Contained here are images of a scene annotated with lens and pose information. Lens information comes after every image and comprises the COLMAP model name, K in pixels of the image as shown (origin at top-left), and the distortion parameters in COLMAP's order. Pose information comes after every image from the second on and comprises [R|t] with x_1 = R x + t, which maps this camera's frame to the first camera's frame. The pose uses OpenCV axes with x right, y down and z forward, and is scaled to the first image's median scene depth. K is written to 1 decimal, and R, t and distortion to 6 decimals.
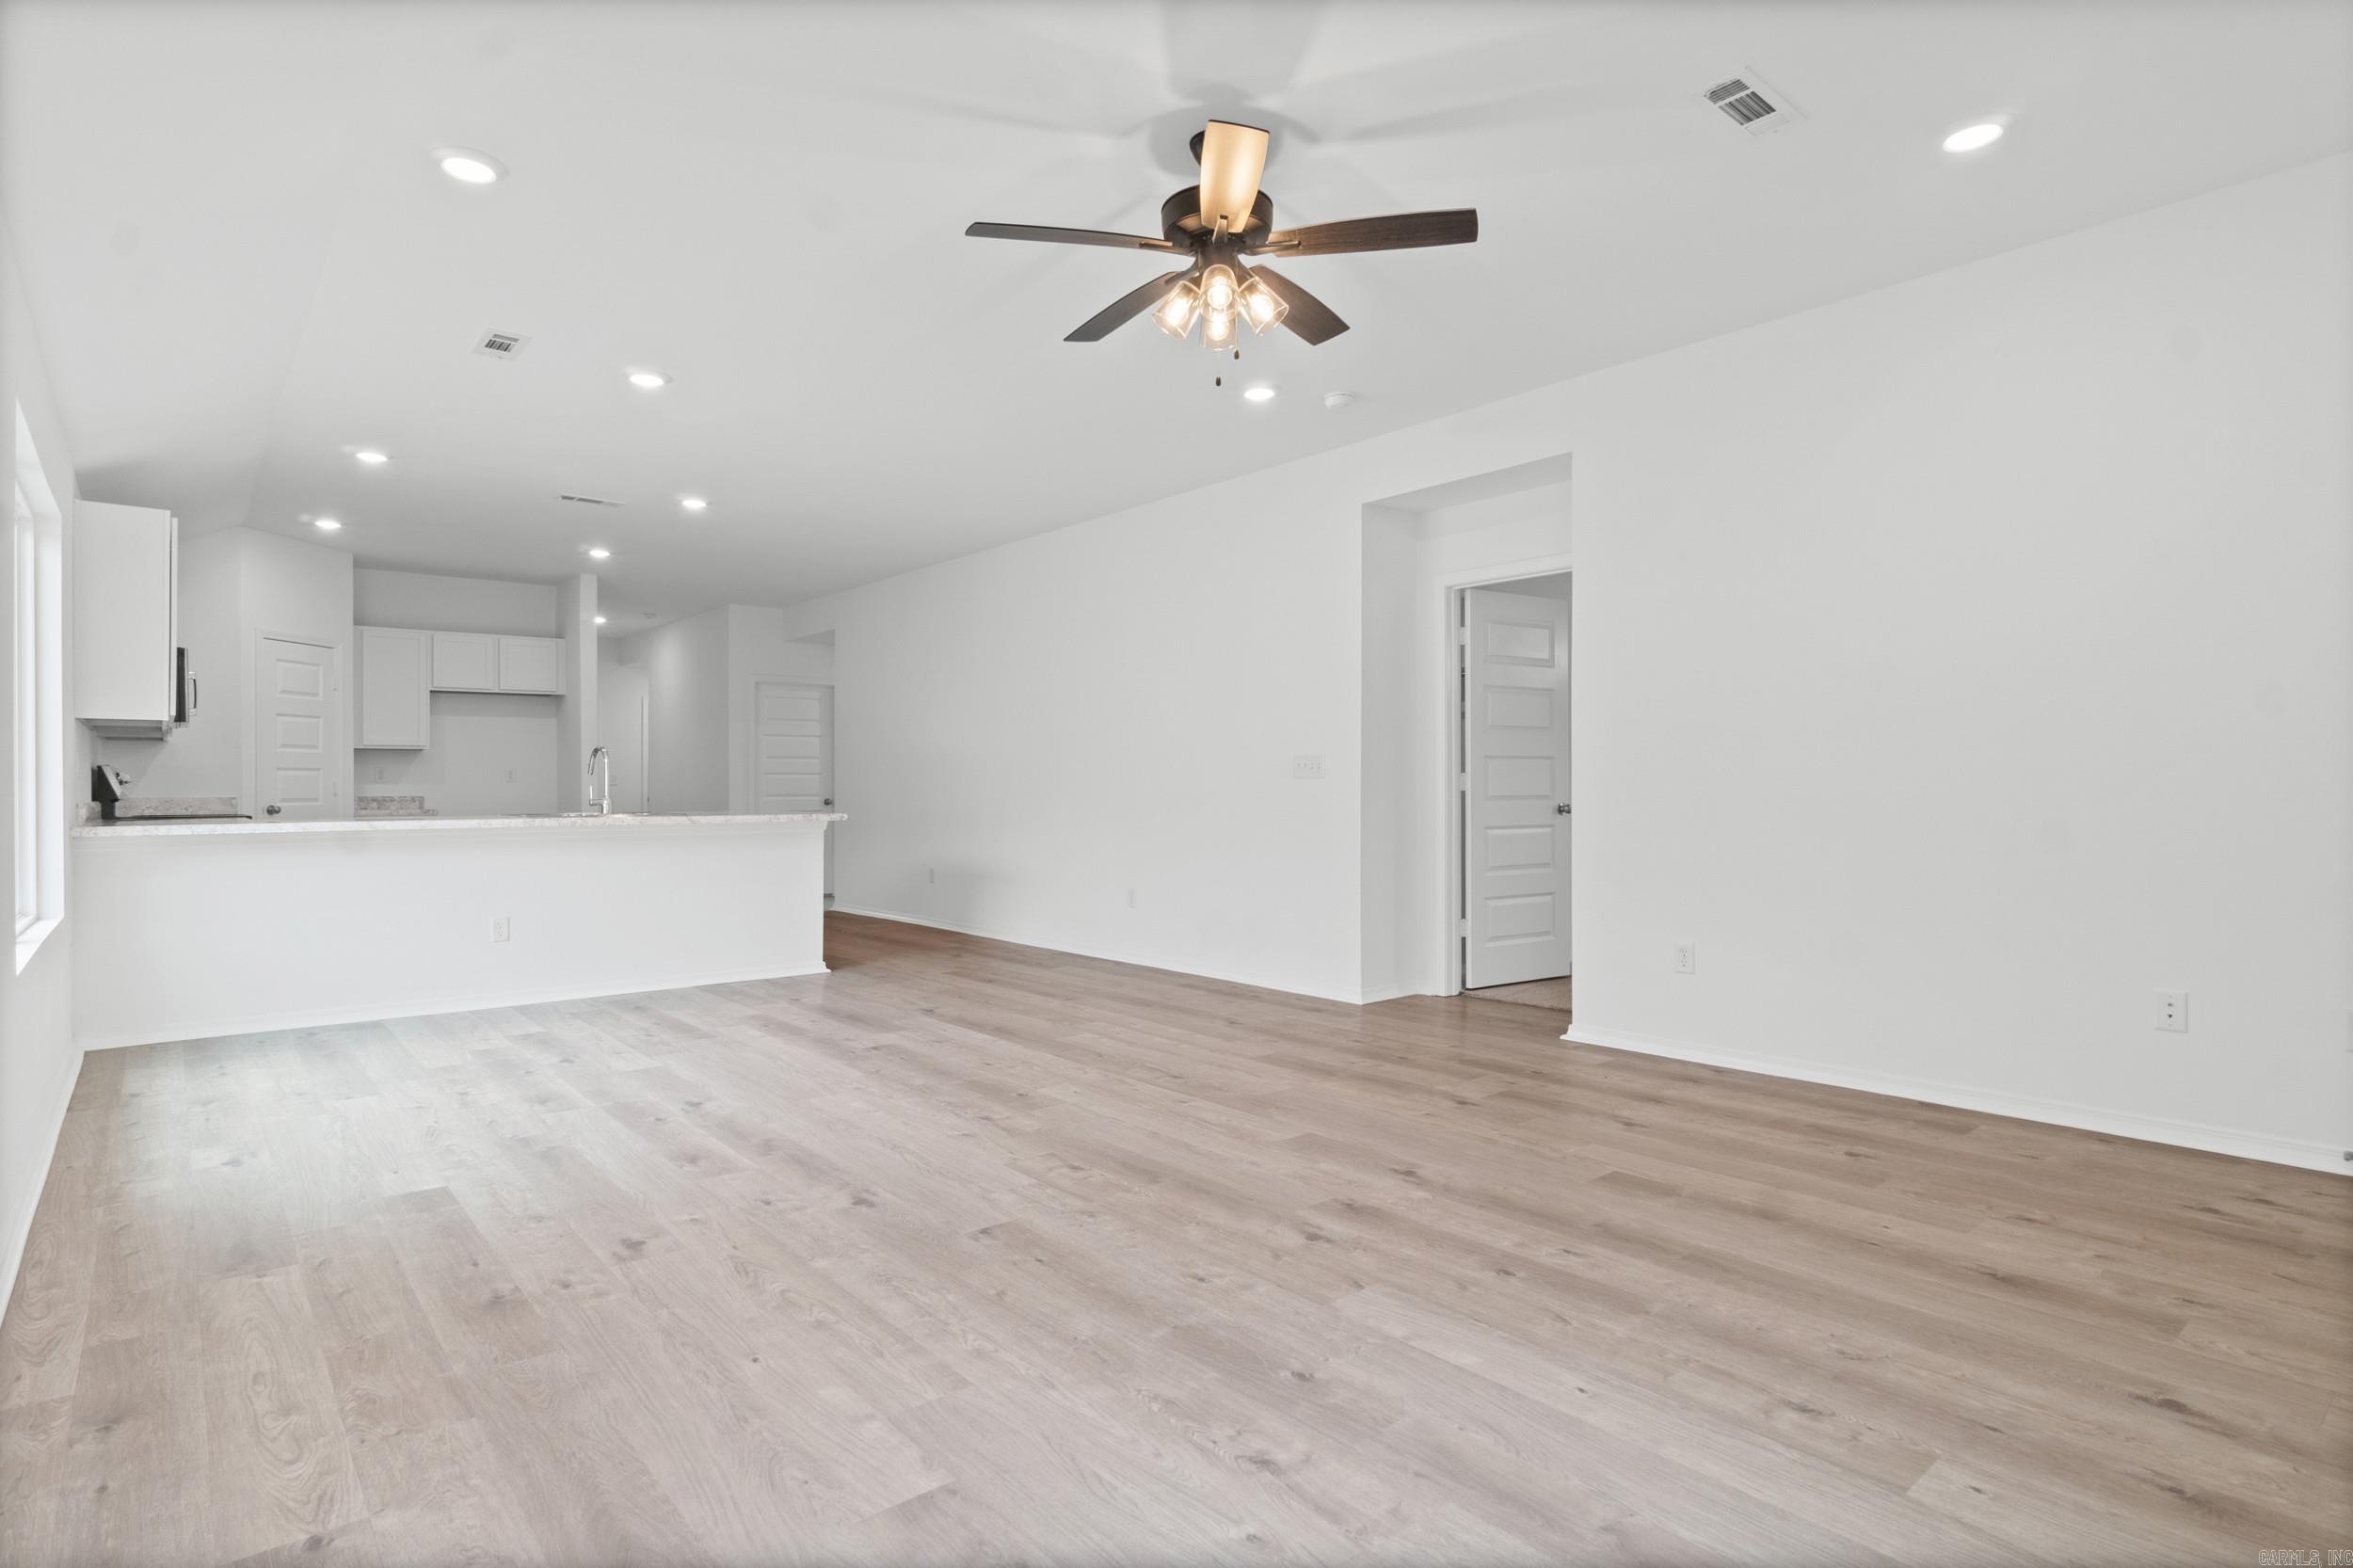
lens RADIAL K [[1191.9, 0, 1162.9], [0, 1191.9, 781.6], [0, 0, 1]] dist [-0.002297, 0.000311]
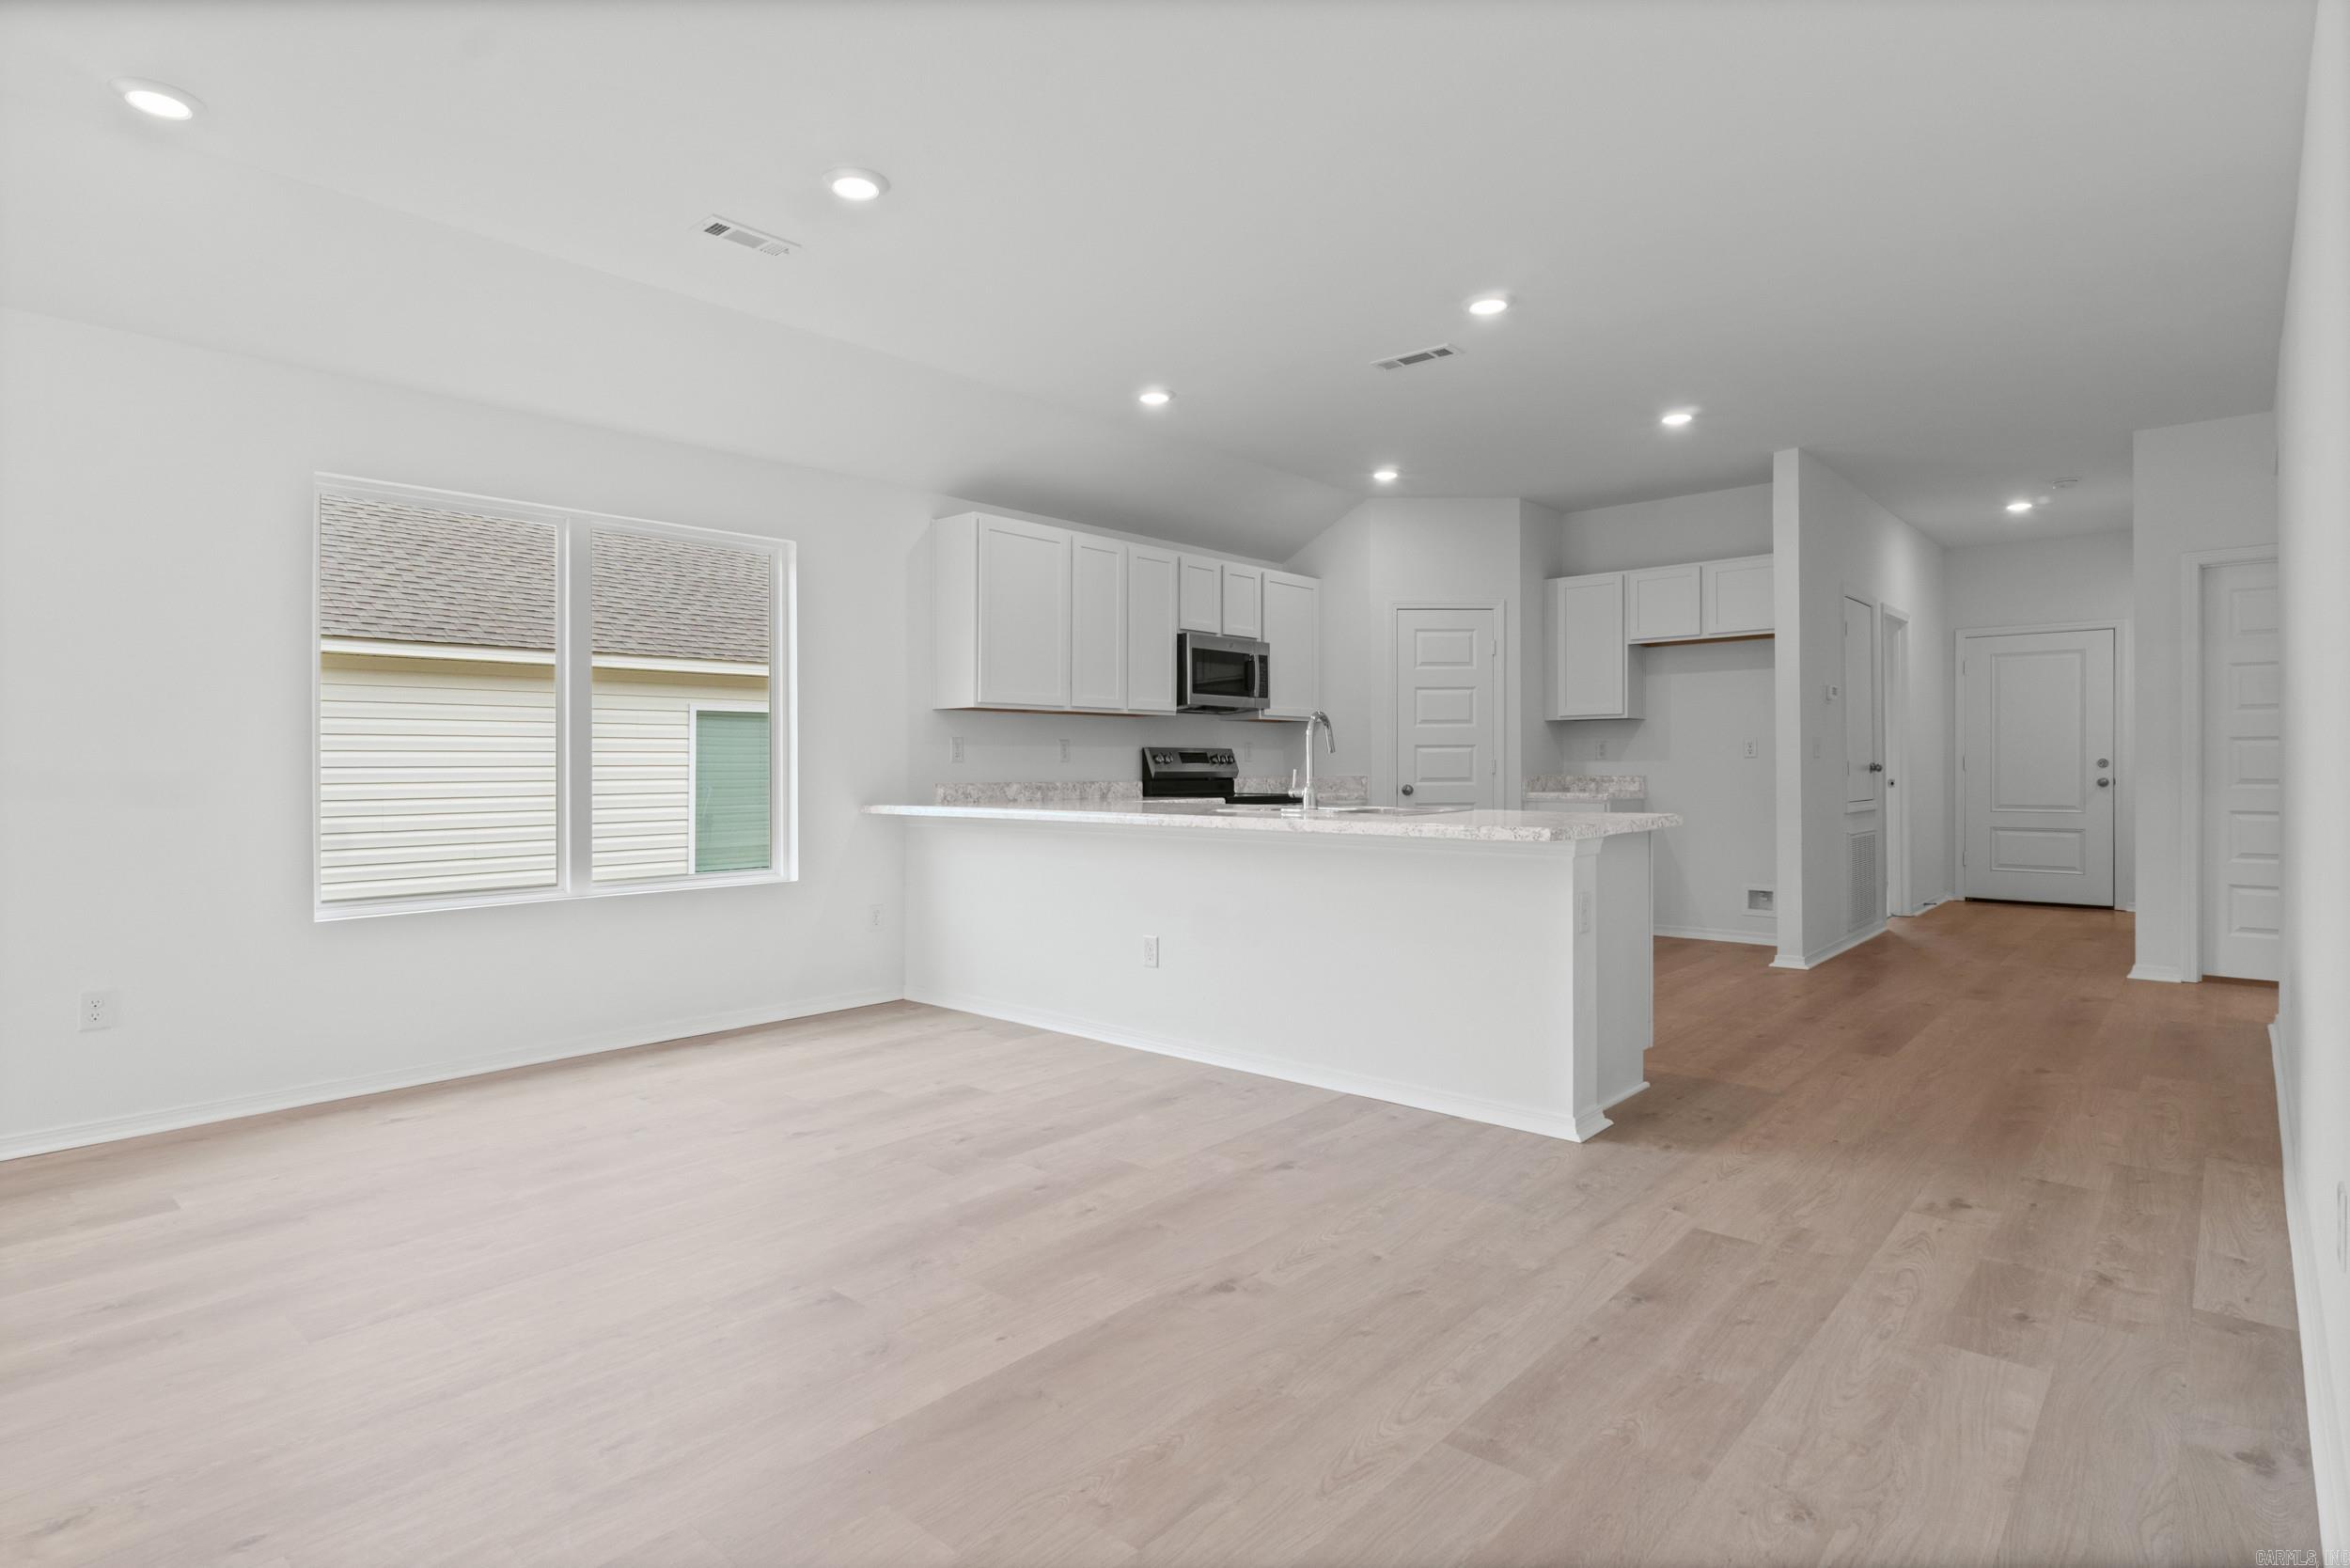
lens RADIAL K [[1200.2, 0, 1147.2], [0, 1200.2, 785.6], [0, 0, 1]] dist [-0.001946, -0.001099]
pose [[0.135199, 0.020629, -0.990604, 0.433043], [0.008742, 0.999719, 0.022012, -0.006517], [0.990780, -0.011636, 0.134980, 1.660739]]
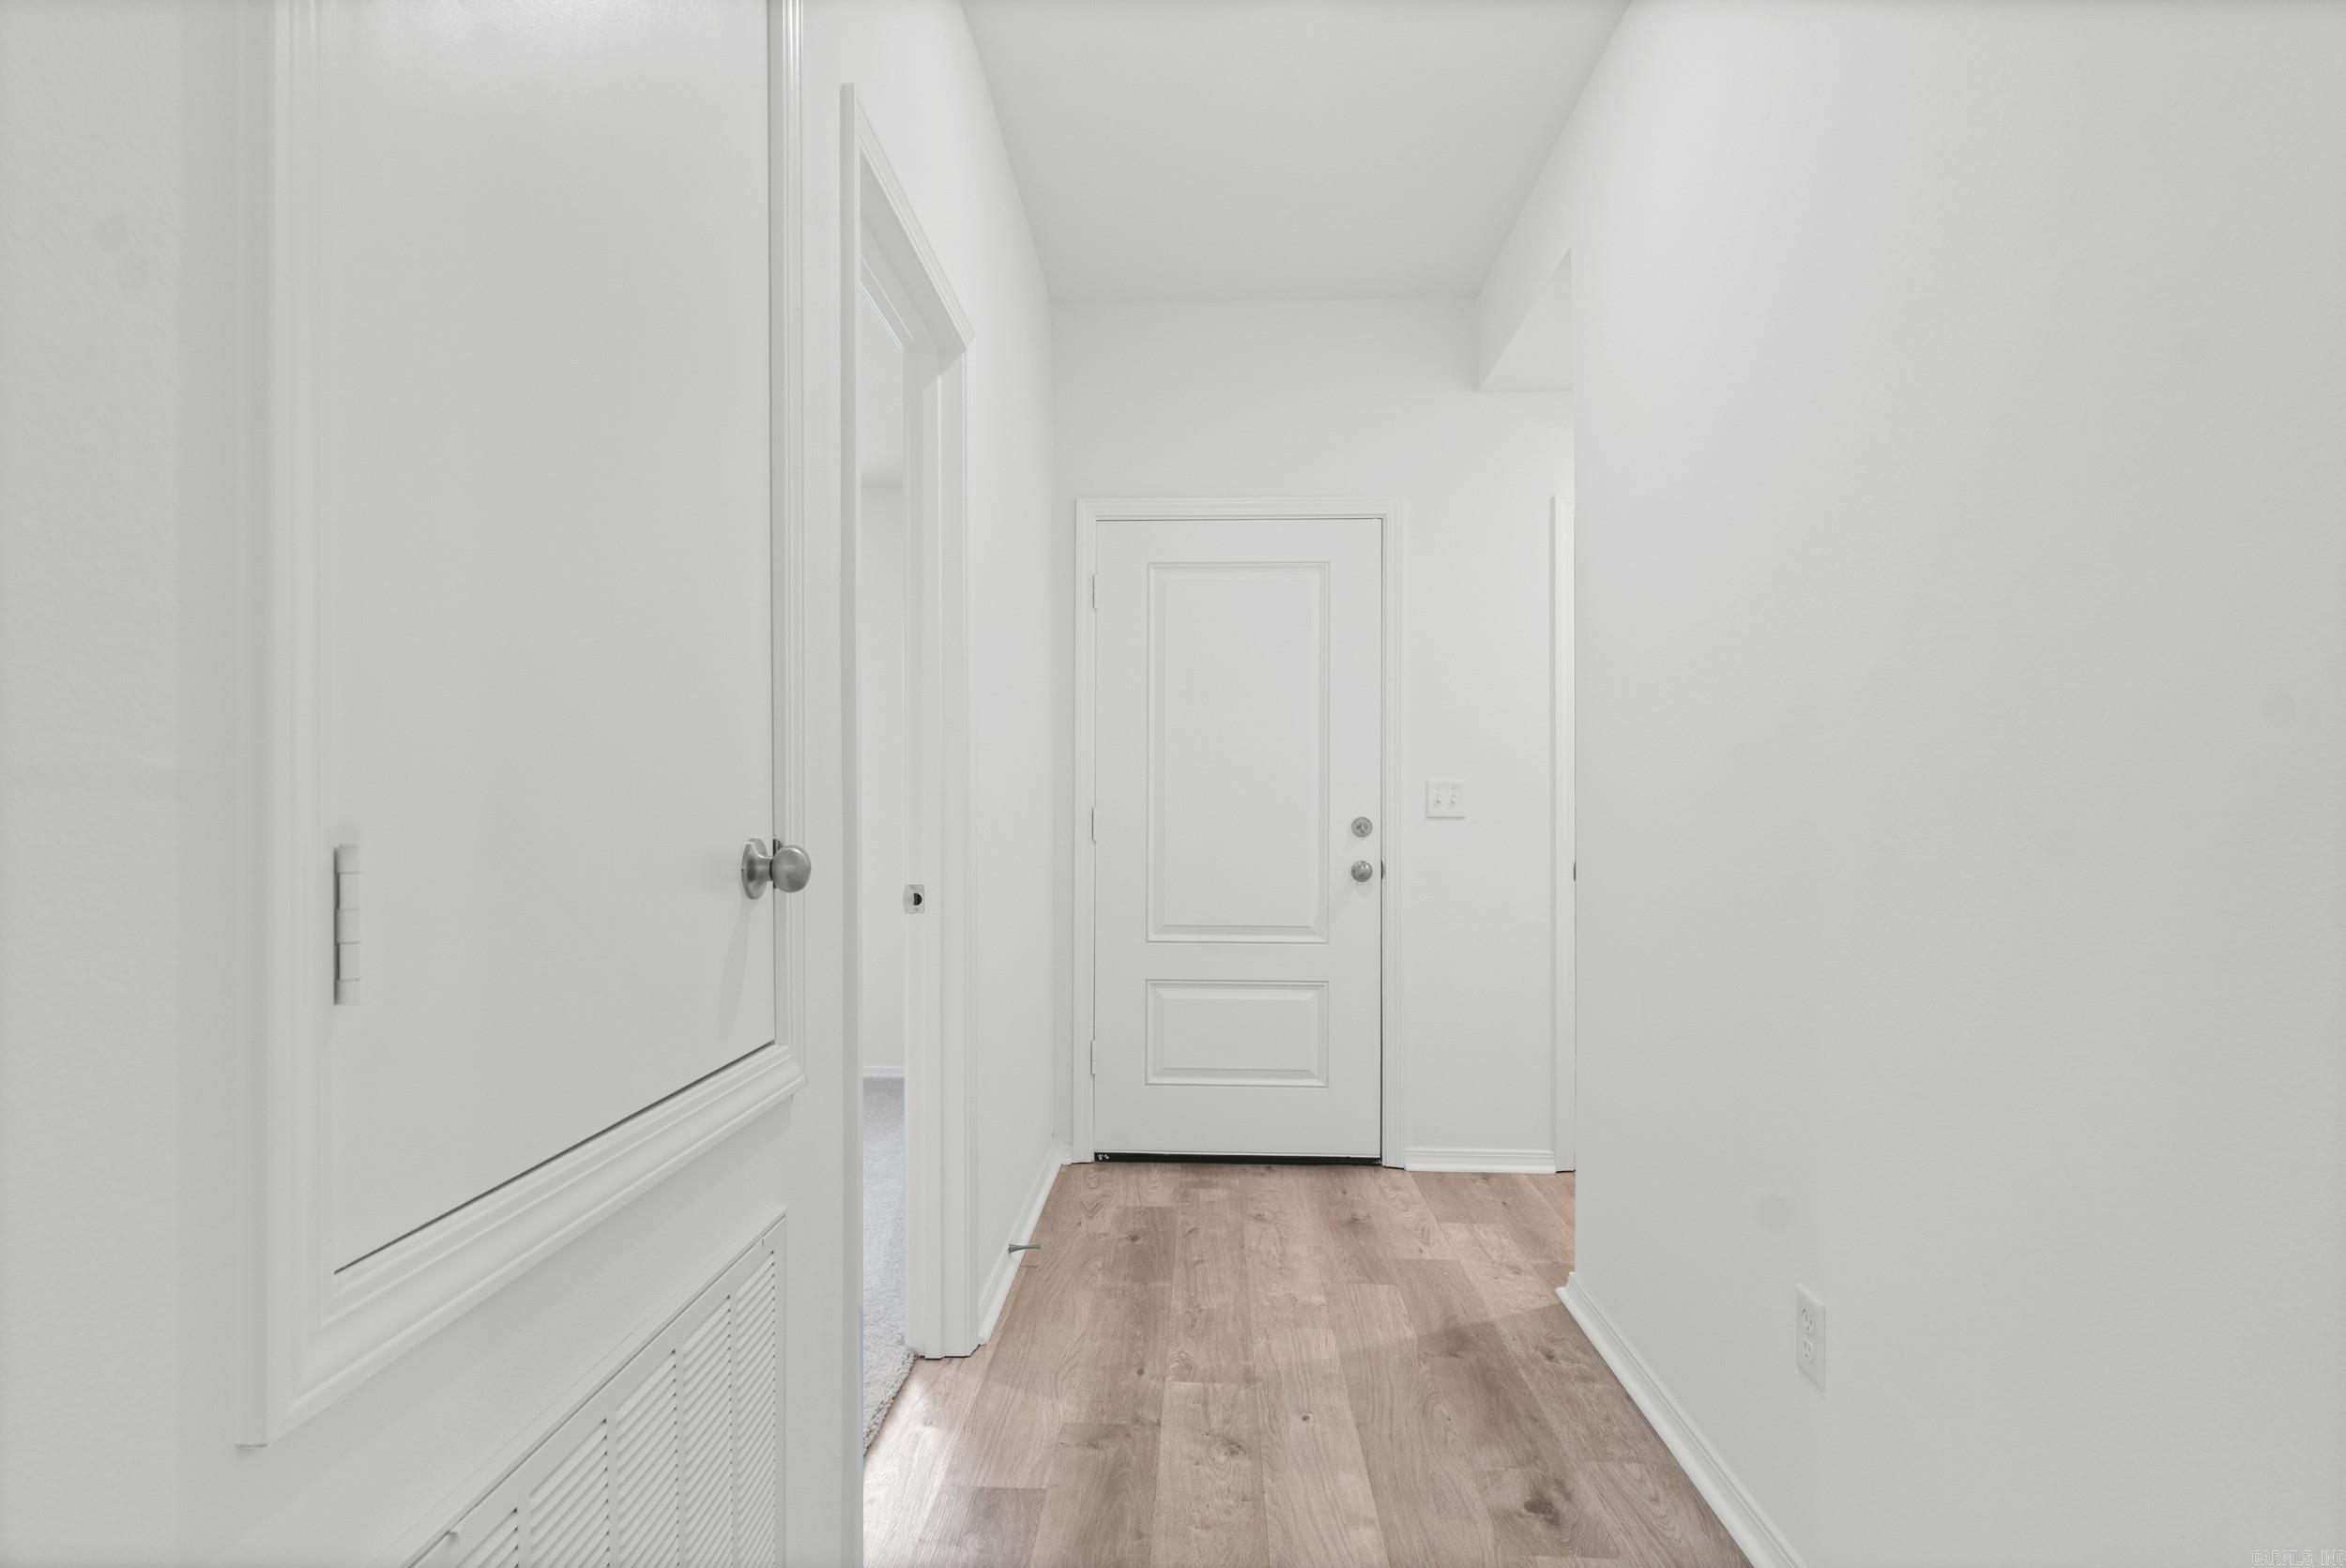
lens RADIAL K [[1205.6, 0, 1147.3], [0, 1205.6, 769.1], [0, 0, 1]] dist [-0.005467, 0.001959]
pose [[0.733992, -0.016804, -0.678950, -1.394511], [-0.004469, 0.999553, -0.029570, 0.000968], [0.679143, 0.024738, 0.733589, 3.232127]]
